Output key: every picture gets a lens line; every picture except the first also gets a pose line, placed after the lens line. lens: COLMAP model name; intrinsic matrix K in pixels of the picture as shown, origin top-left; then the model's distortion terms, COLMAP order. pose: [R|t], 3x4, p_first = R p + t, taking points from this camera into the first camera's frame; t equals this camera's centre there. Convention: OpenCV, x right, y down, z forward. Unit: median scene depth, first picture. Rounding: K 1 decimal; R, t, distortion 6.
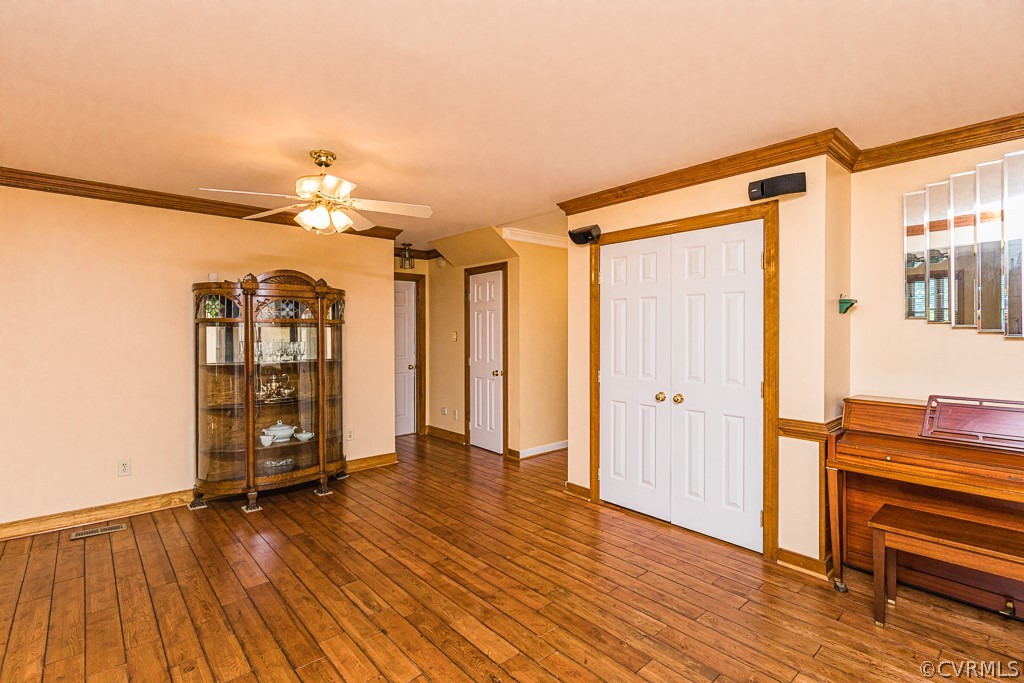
lens RADIAL K [[478.5, 0, 522.3], [0, 478.5, 334.2], [0, 0, 1]] dist [-0.001415, 0.000283]
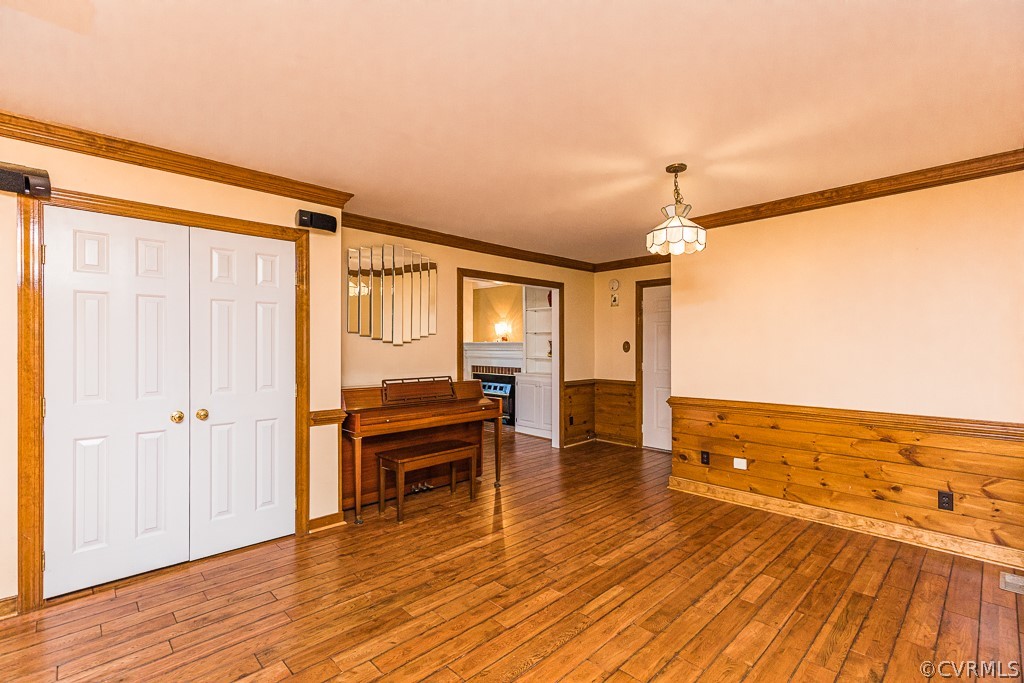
lens RADIAL K [[476.1, 0, 487.2], [0, 476.1, 347.8], [0, 0, 1]] dist [0.011442, -0.001094]
pose [[-0.012666, 0.002574, 0.999916, -0.679469], [0.004131, 0.999988, -0.002521, 0.019025], [-0.999911, 0.004099, -0.012677, 0.576130]]
